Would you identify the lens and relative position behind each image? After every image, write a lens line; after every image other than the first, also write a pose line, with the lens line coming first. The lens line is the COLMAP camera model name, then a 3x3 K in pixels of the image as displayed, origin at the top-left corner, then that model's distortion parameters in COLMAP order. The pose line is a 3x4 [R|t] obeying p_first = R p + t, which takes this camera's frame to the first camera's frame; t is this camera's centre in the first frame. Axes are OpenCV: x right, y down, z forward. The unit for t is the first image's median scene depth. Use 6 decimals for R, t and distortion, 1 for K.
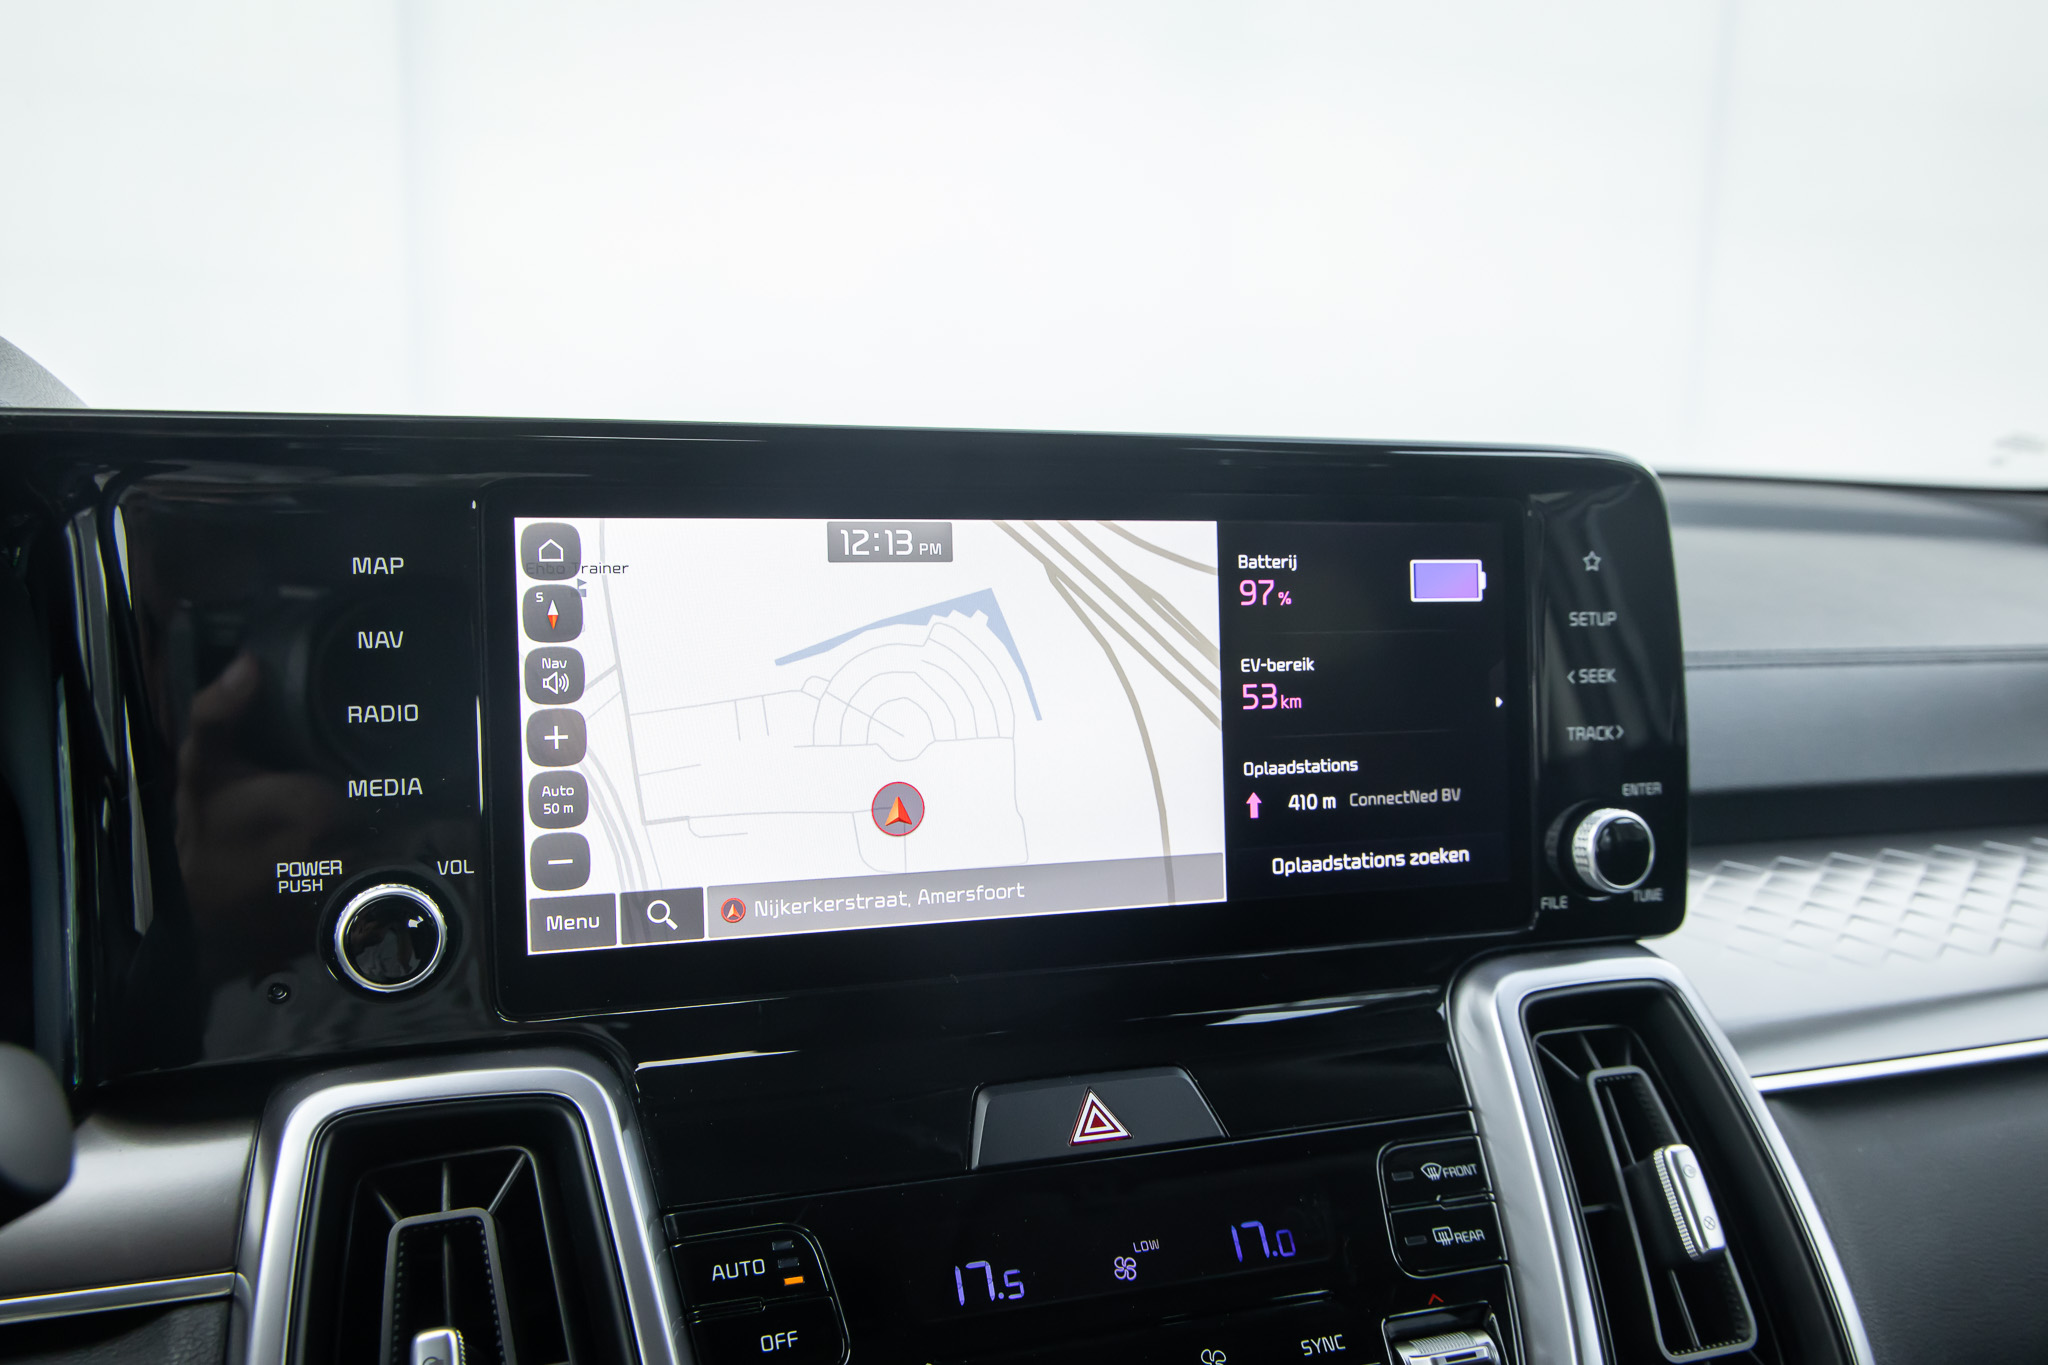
lens RADIAL K [[1807.2, 0, 1040.2], [0, 1807.2, 698.2], [0, 0, 1]] dist [0.016492, 0.008269]
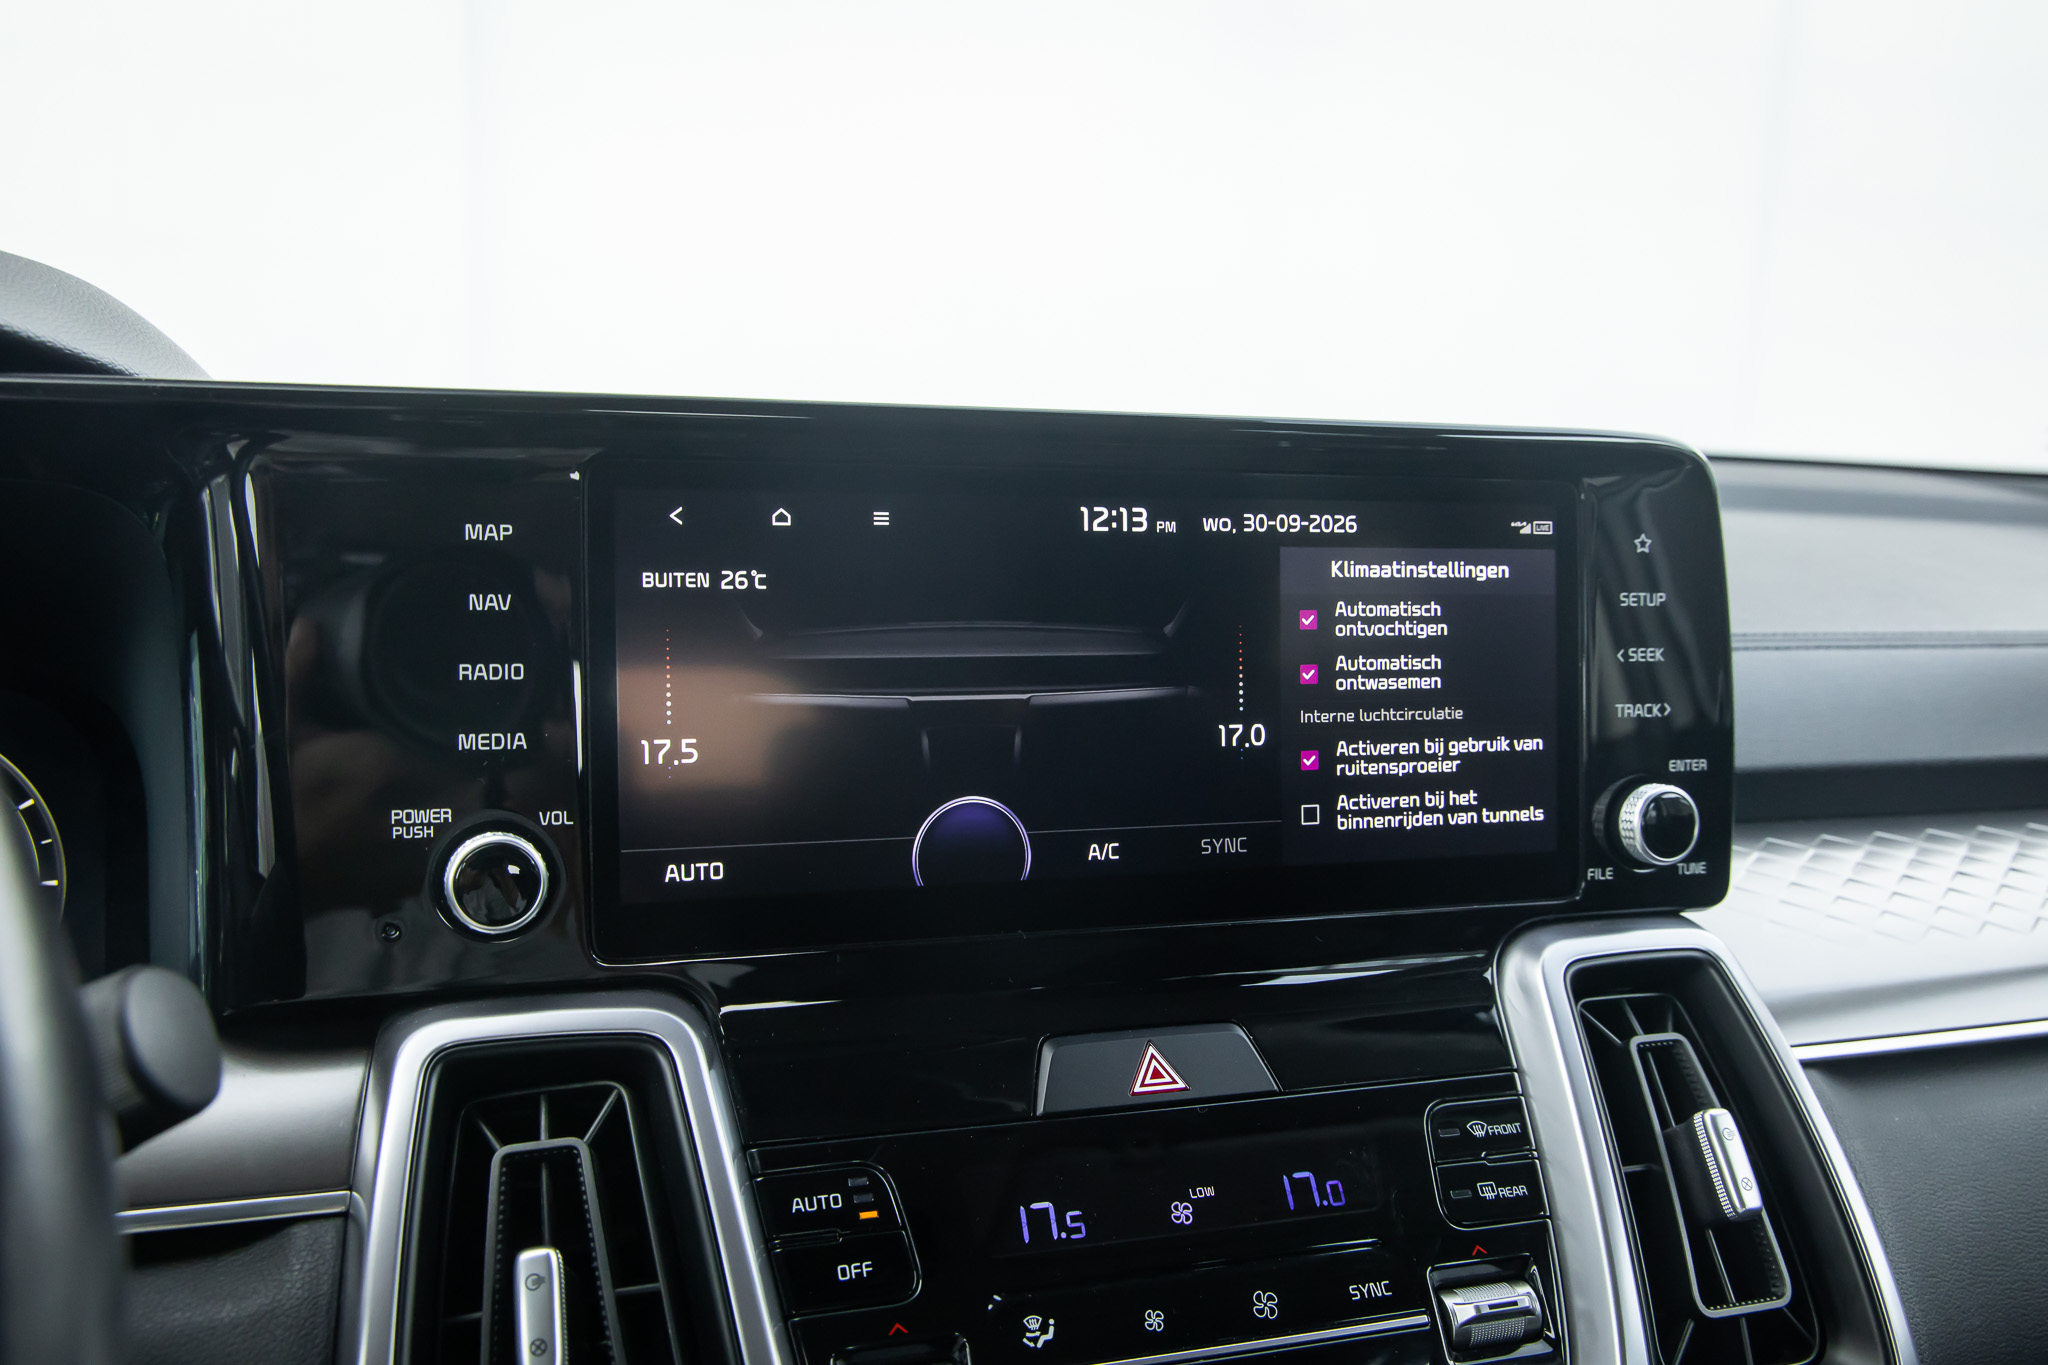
lens RADIAL K [[1807.2, 0, 1036.0], [0, 1807.2, 679.8], [0, 0, 1]] dist [0.016492, 0.008269]
pose [[0.999528, 0.015343, -0.026614, -0.014176], [-0.015237, 0.999875, 0.004172, 0.003511], [0.026675, -0.003765, 0.999637, -0.048026]]
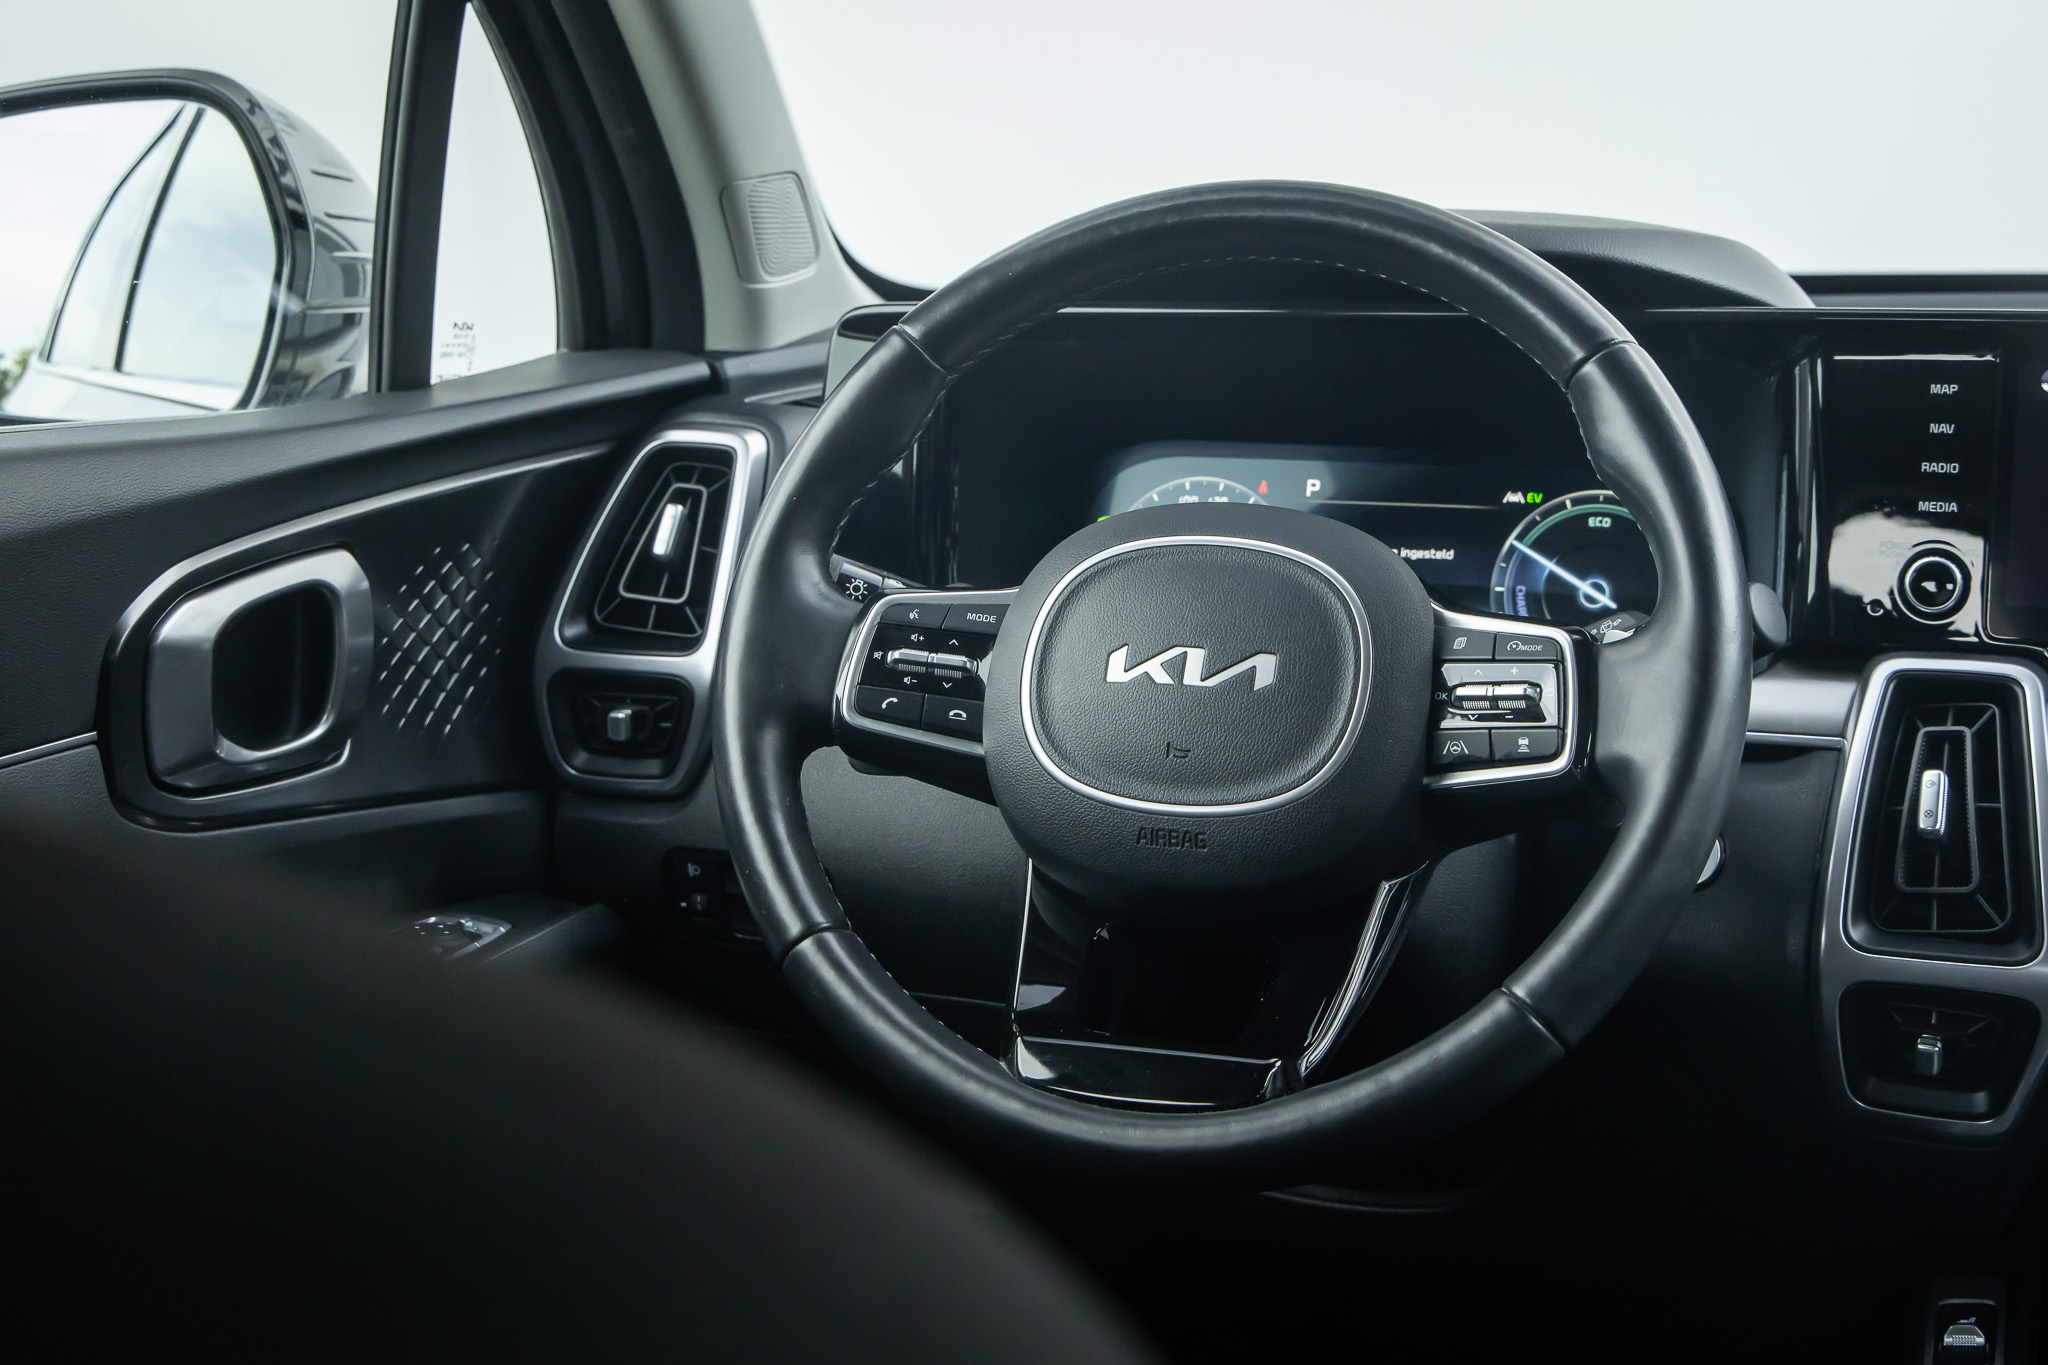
lens RADIAL K [[3057.8, 0, 1047.9], [0, 3057.8, 685.1], [0, 0, 1]] dist [0.010018, 0.000000]
pose [[0.771295, 0.083057, -0.631036, 0.879318], [-0.074790, 0.996407, 0.039734, 0.163674], [0.632069, 0.016548, 0.774736, -1.898426]]
